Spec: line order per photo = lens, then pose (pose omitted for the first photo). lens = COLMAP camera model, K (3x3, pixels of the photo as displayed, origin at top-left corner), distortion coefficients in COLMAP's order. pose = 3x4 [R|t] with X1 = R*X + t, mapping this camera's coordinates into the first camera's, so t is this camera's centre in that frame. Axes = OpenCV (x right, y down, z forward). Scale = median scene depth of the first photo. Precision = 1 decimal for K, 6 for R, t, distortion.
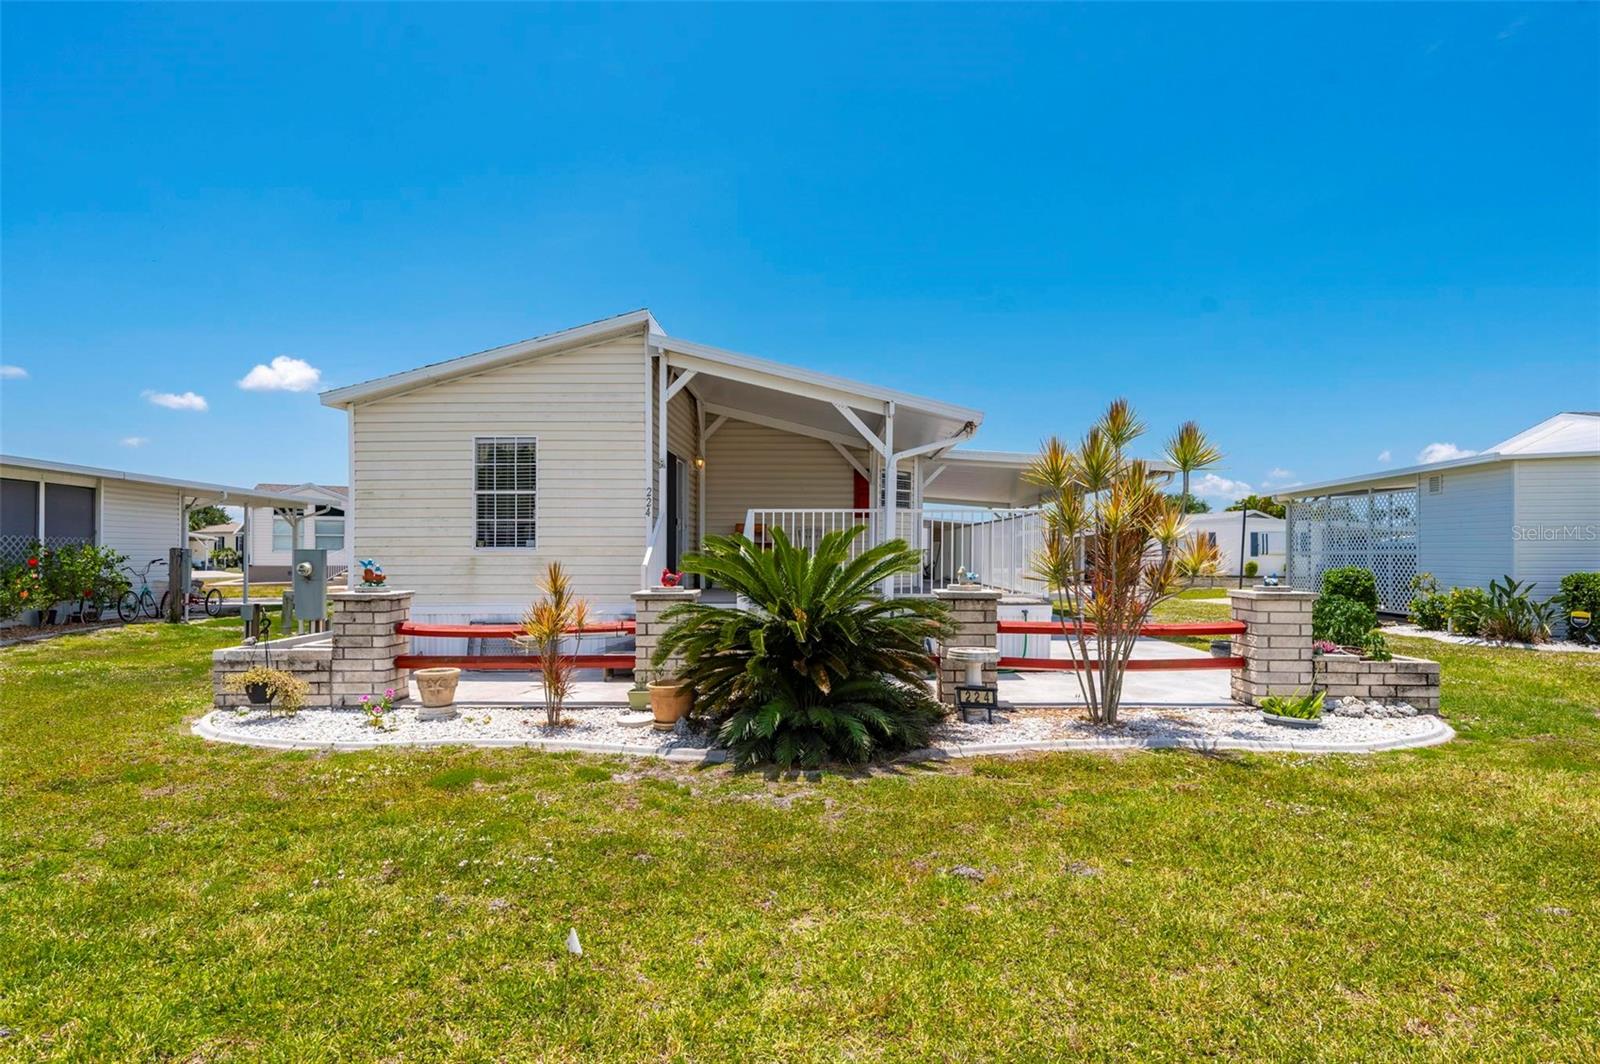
lens RADIAL K [[873.7, 0, 799.3], [0, 873.7, 544.9], [0, 0, 1]] dist [0.000107, 0.000061]
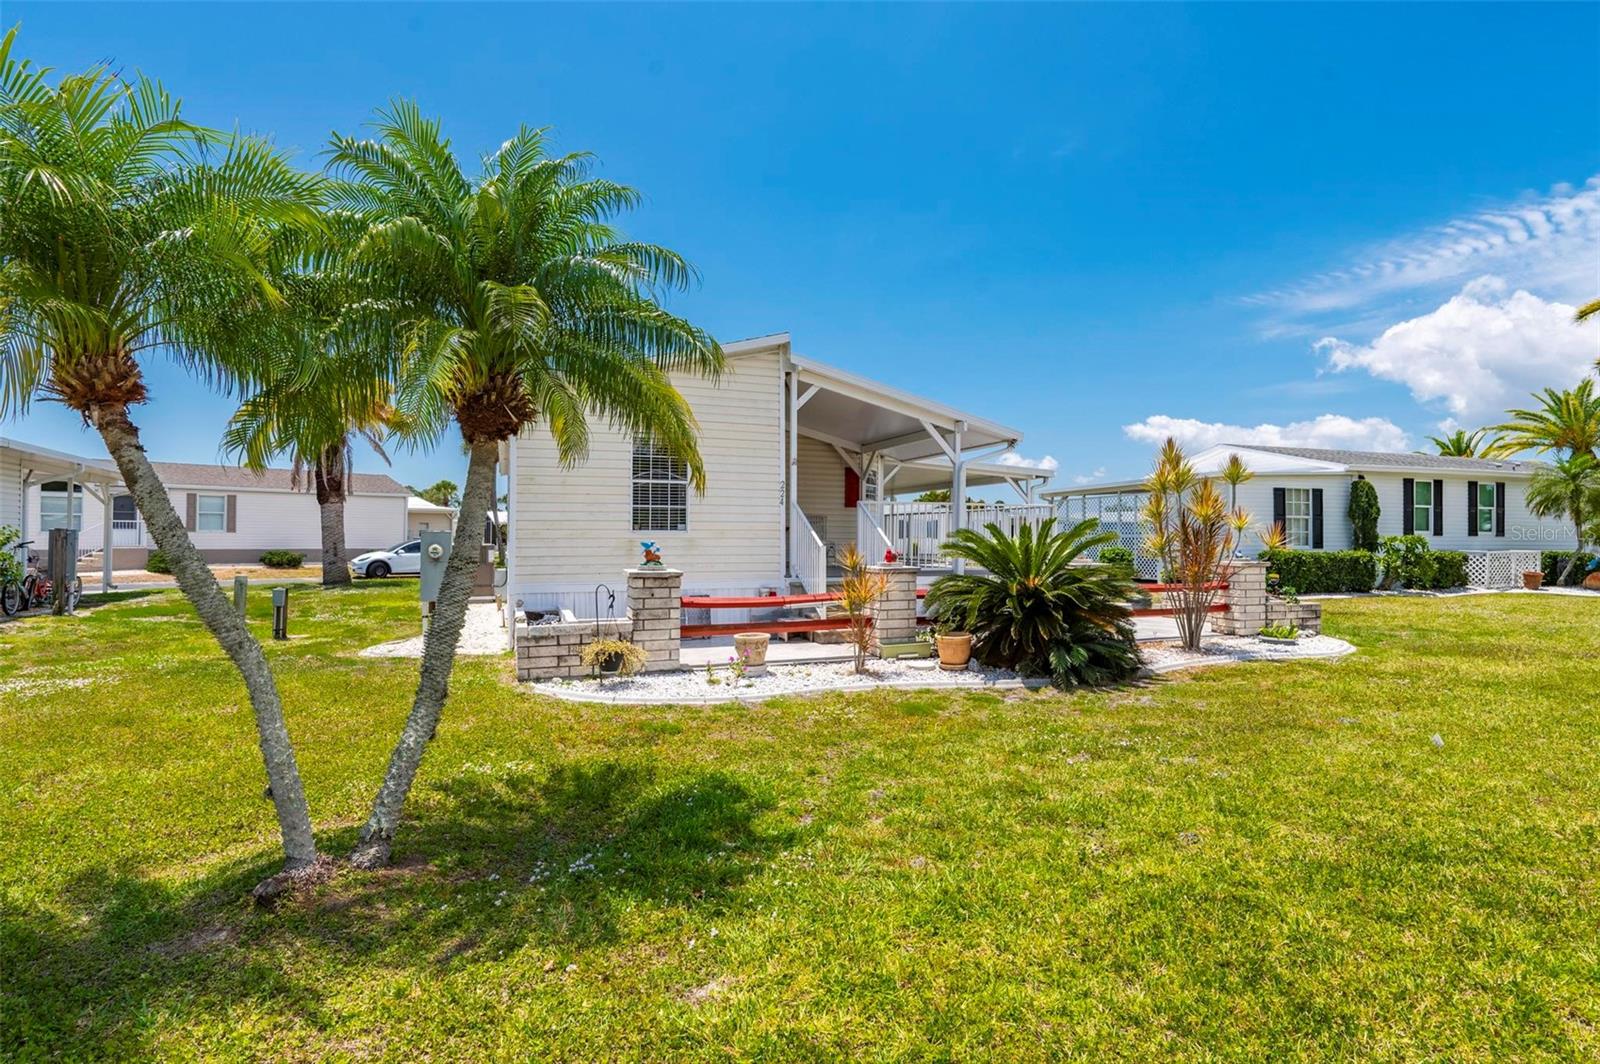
lens RADIAL K [[801.5, 0, 799.0], [0, 801.5, 530.9], [0, 0, 1]] dist [-0.001066, 0.000006]
pose [[0.927267, 0.004066, 0.374378, -0.568840], [-0.005469, 0.999981, 0.002686, -0.000673], [-0.374360, -0.004539, 0.927272, -0.024469]]
